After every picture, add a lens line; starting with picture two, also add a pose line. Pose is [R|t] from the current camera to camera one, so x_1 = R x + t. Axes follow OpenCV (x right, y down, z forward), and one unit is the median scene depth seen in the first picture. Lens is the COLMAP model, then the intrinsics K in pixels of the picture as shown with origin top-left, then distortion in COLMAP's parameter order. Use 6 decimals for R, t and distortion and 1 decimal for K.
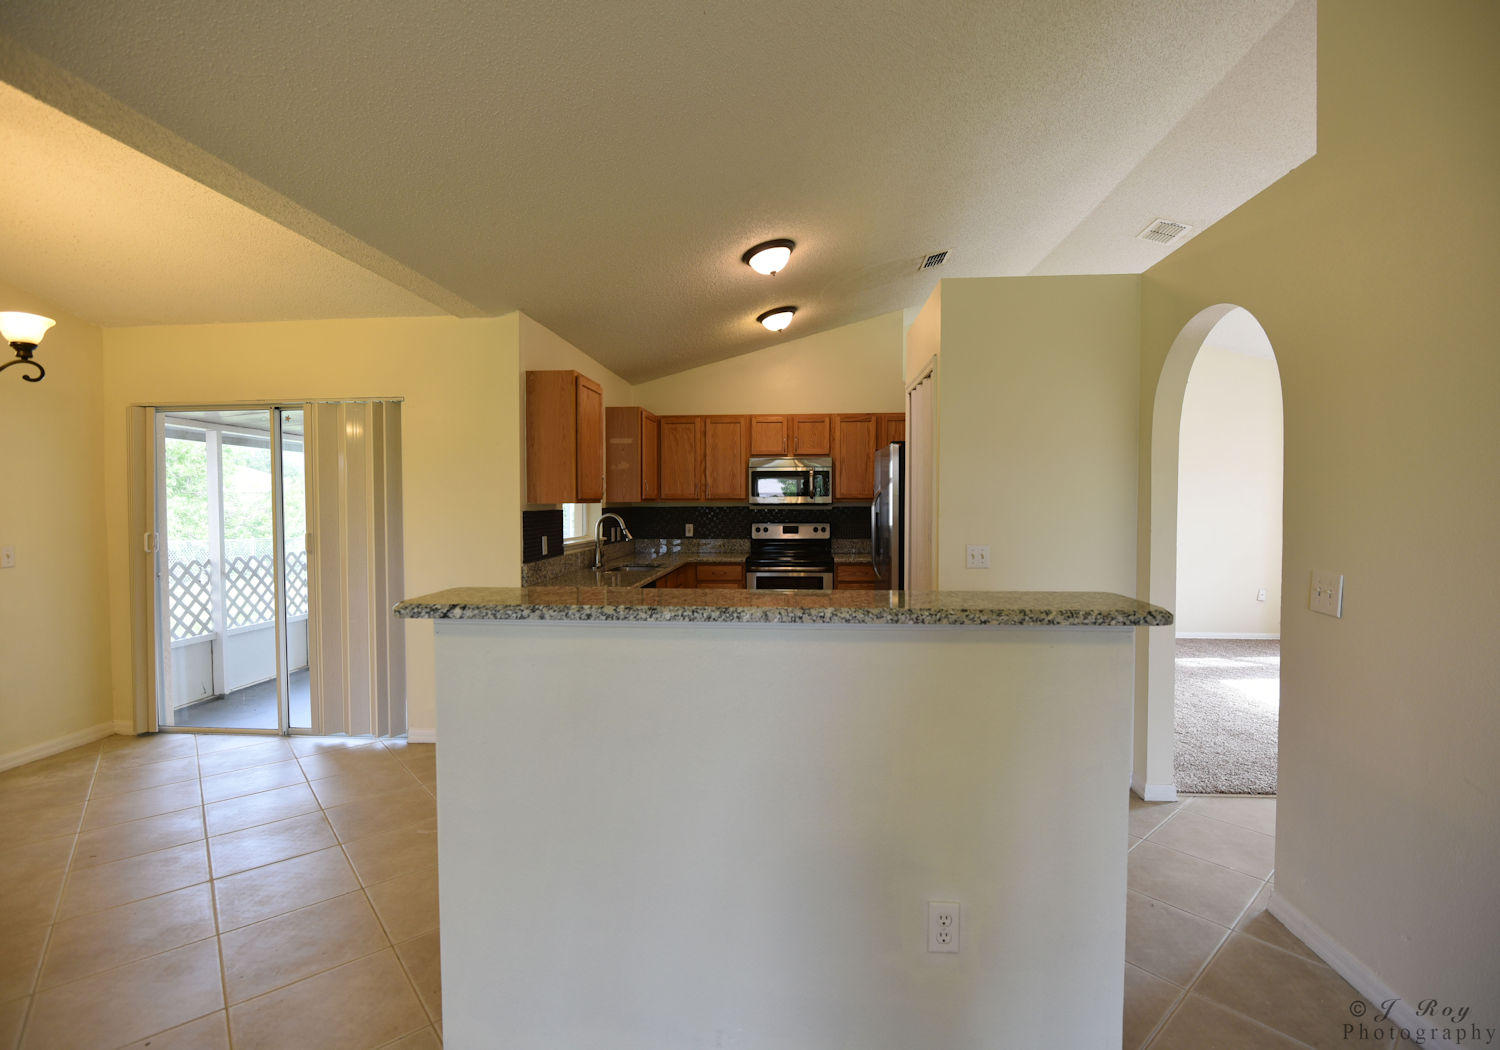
lens RADIAL K [[696.4, 0, 747.2], [0, 696.4, 520.6], [0, 0, 1]] dist [-0.000493, -0.000144]
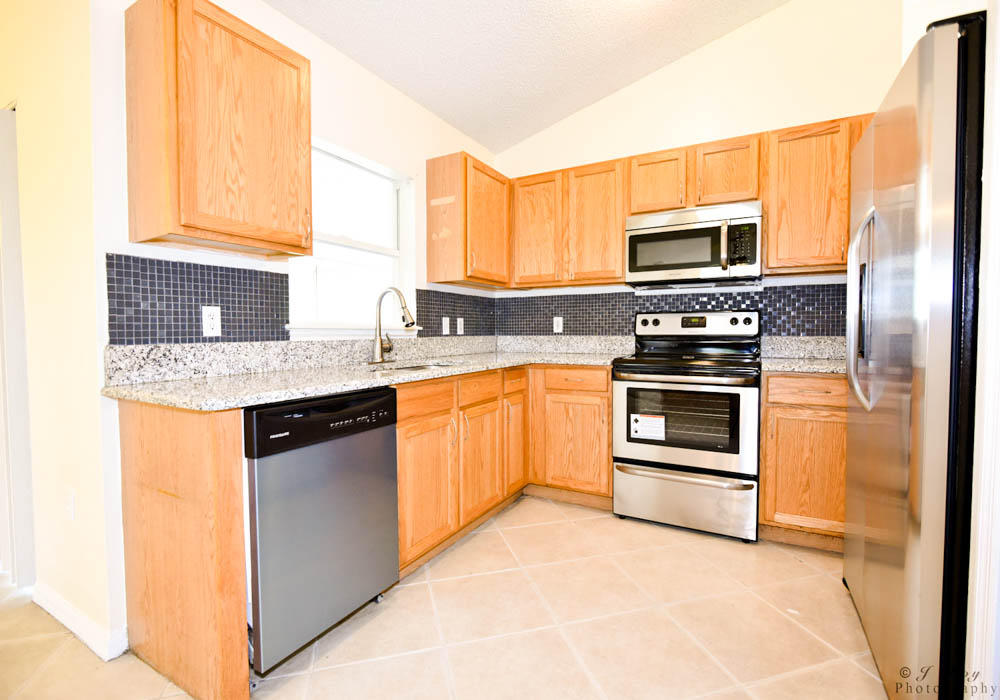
lens RADIAL K [[464.2, 0, 498.0], [0, 464.2, 346.0], [0, 0, 1]] dist [-0.000493, -0.000144]
pose [[0.907233, 0.013683, -0.420405, 0.083667], [-0.010285, 0.999894, 0.010349, 0.035772], [0.420502, -0.005065, 0.907278, 0.522743]]
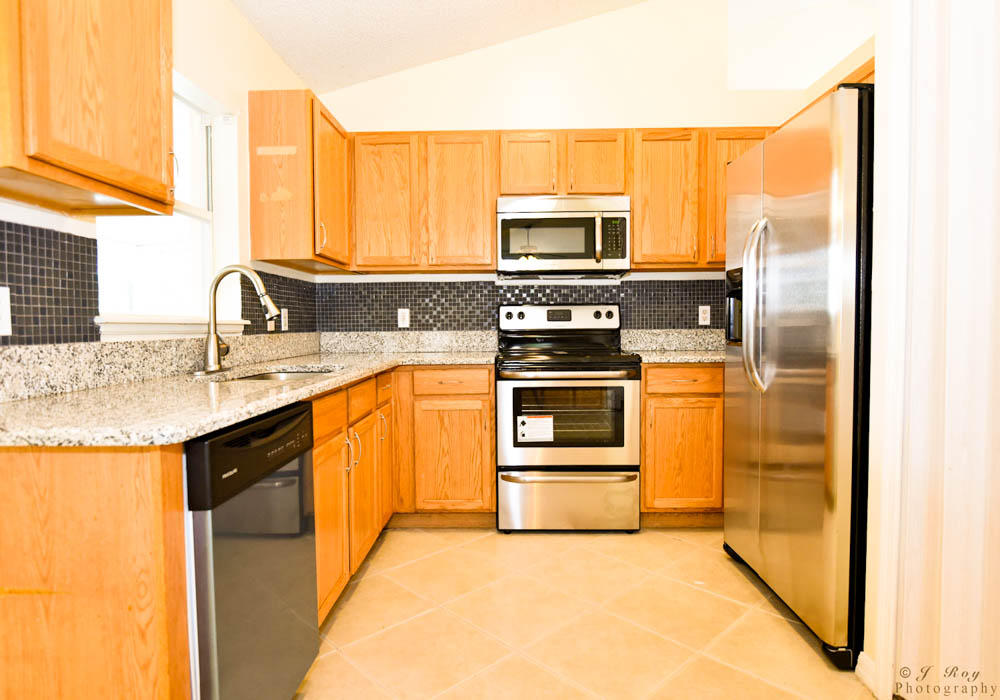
lens RADIAL K [[582.1, 0, 499.5], [0, 582.1, 345.7], [0, 0, 1]] dist [0.003027, -0.004519]
pose [[0.998295, -0.006475, 0.058013, -0.026630], [0.005839, 0.999921, 0.011123, 0.036939], [-0.058081, -0.010765, 0.998254, 0.477509]]
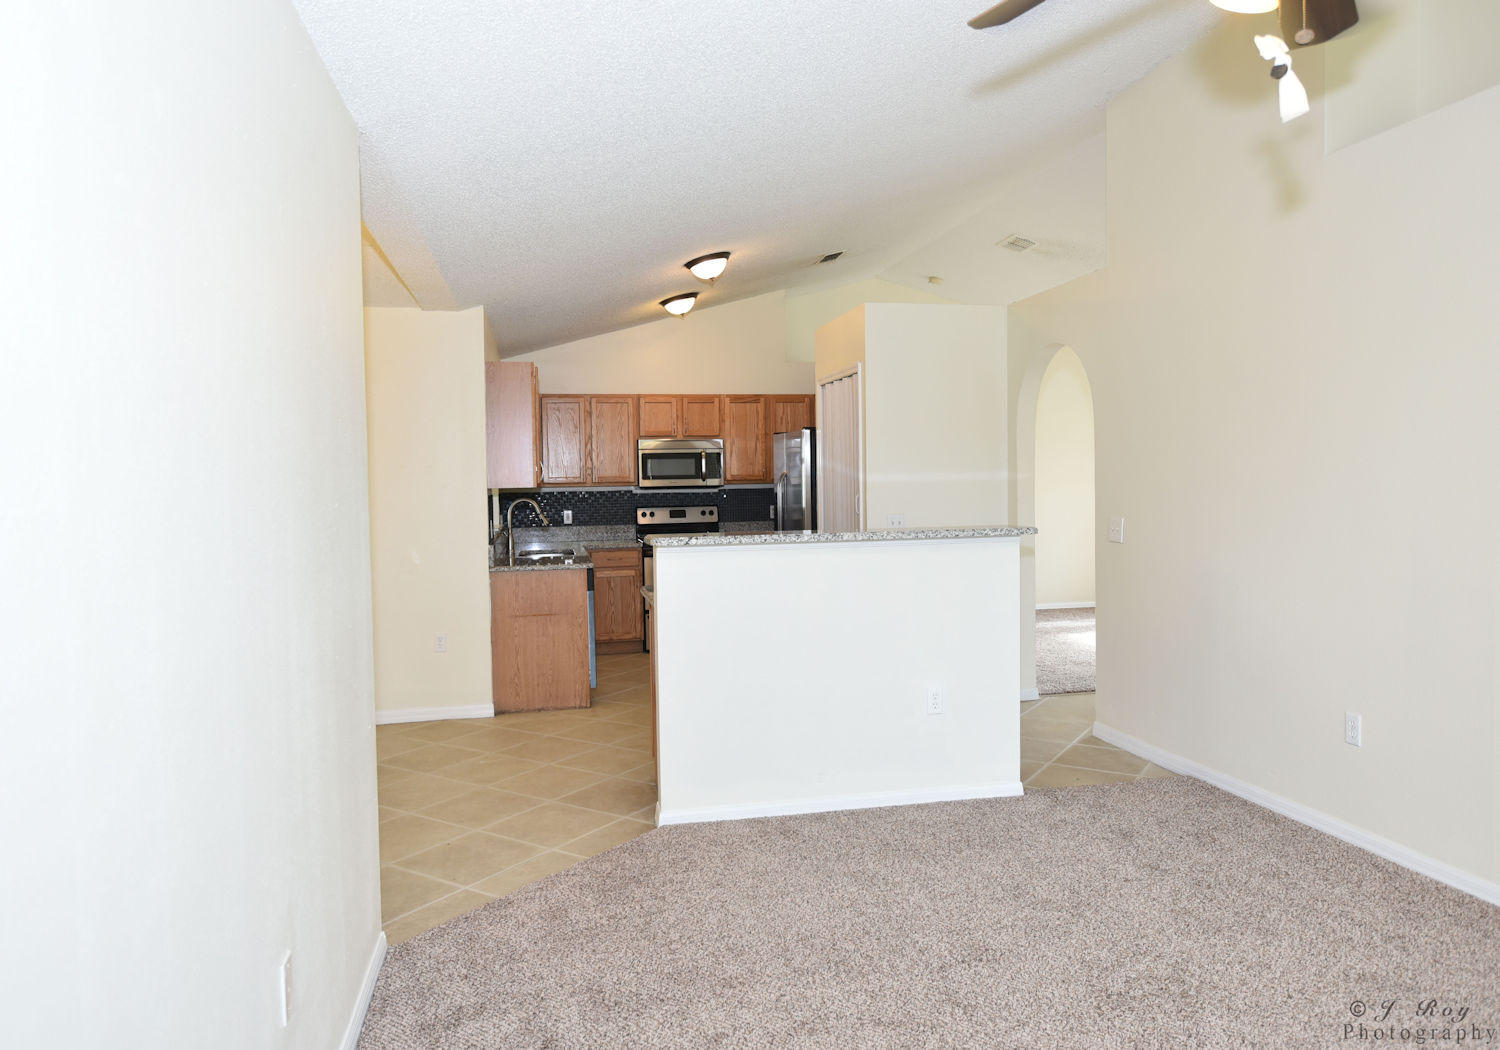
lens RADIAL K [[1030.7, 0, 747.9], [0, 1030.7, 522.4], [0, 0, 1]] dist [0.003132, 0.000484]
pose [[0.958375, -0.024616, 0.284449, -0.260186], [0.023002, 0.999695, 0.009013, 0.015255], [-0.284584, -0.002095, 0.958649, -0.405959]]
